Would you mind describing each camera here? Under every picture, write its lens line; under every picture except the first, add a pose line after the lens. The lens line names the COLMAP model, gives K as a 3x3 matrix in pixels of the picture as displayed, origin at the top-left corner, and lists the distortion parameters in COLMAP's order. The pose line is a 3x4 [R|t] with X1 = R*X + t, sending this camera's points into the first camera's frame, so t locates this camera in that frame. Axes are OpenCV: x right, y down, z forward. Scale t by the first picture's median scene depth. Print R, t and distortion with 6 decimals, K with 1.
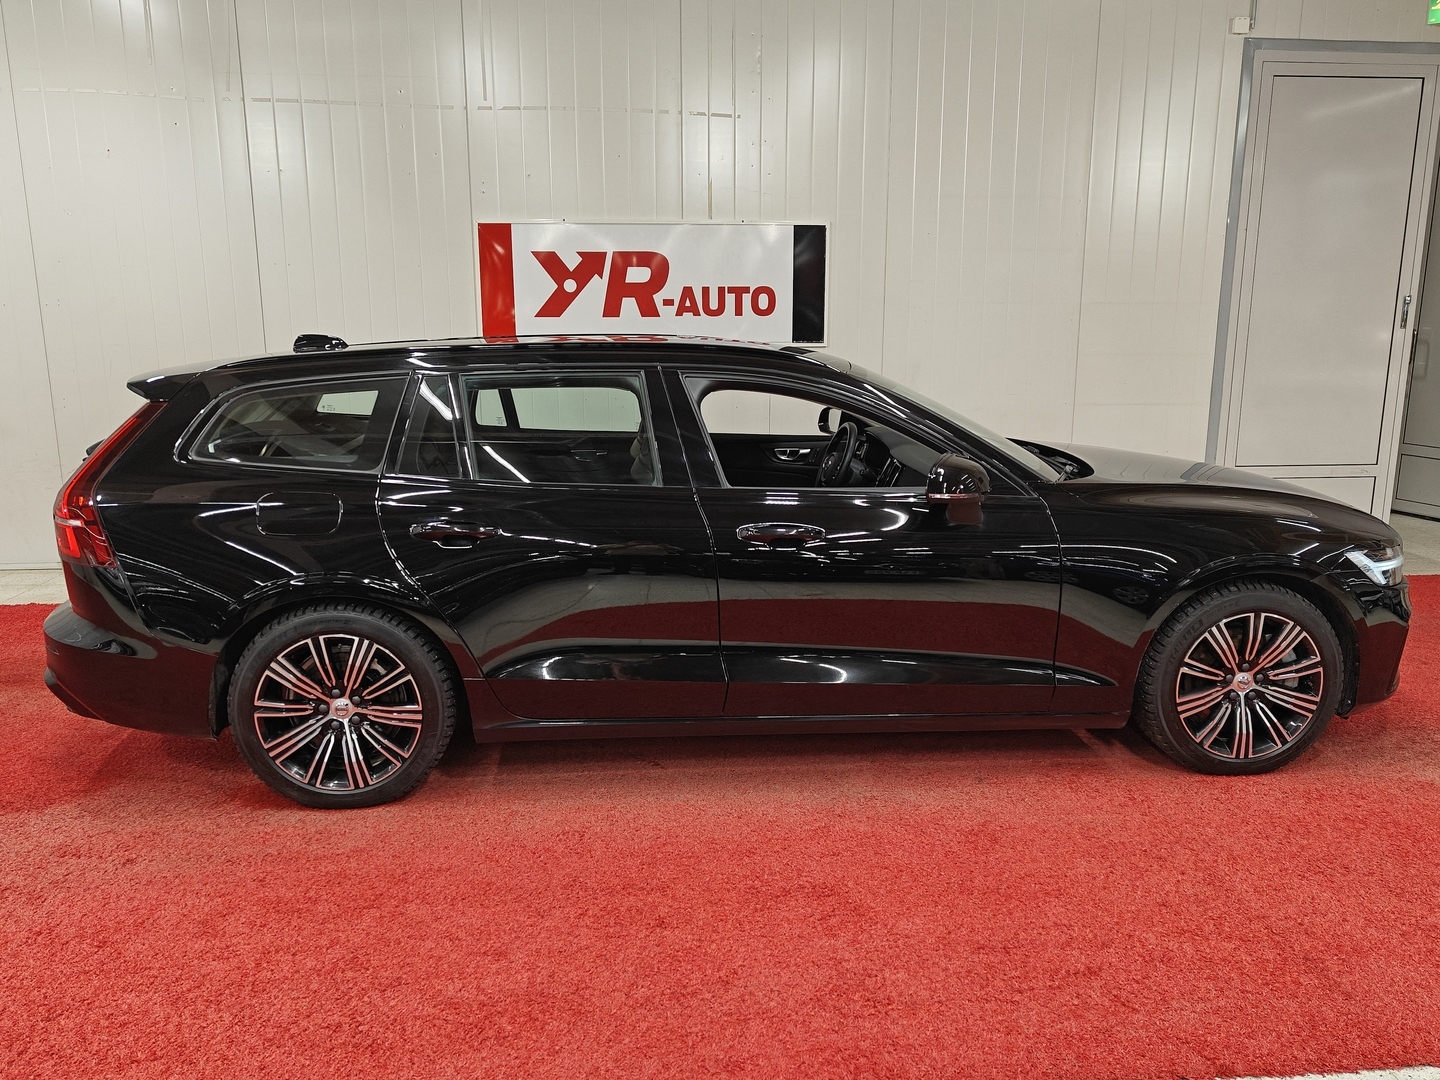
lens RADIAL K [[1129.6, 0, 732.4], [0, 1129.6, 545.6], [0, 0, 1]] dist [0.018229, 0.000773]
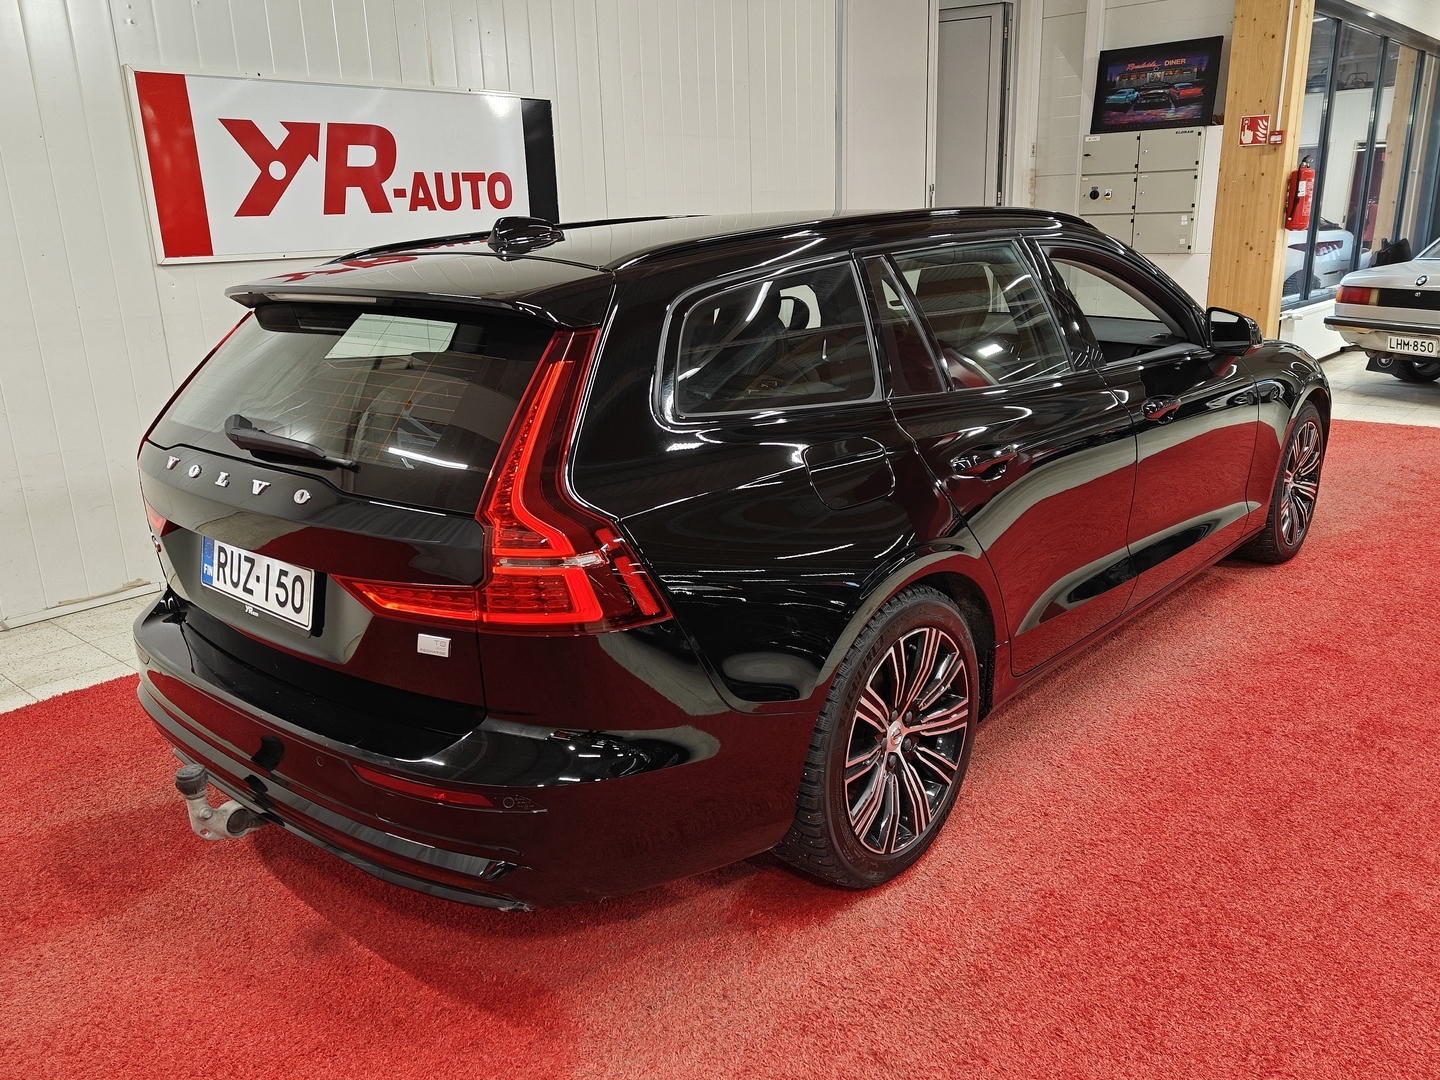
lens RADIAL K [[1129.6, 0, 724.9], [0, 1129.6, 536.5], [0, 0, 1]] dist [0.018229, 0.000773]
pose [[0.726459, -0.211063, 0.653996, -0.862918], [0.172487, 0.977204, 0.123773, -0.084363], [-0.665211, 0.022890, 0.746304, 0.541097]]
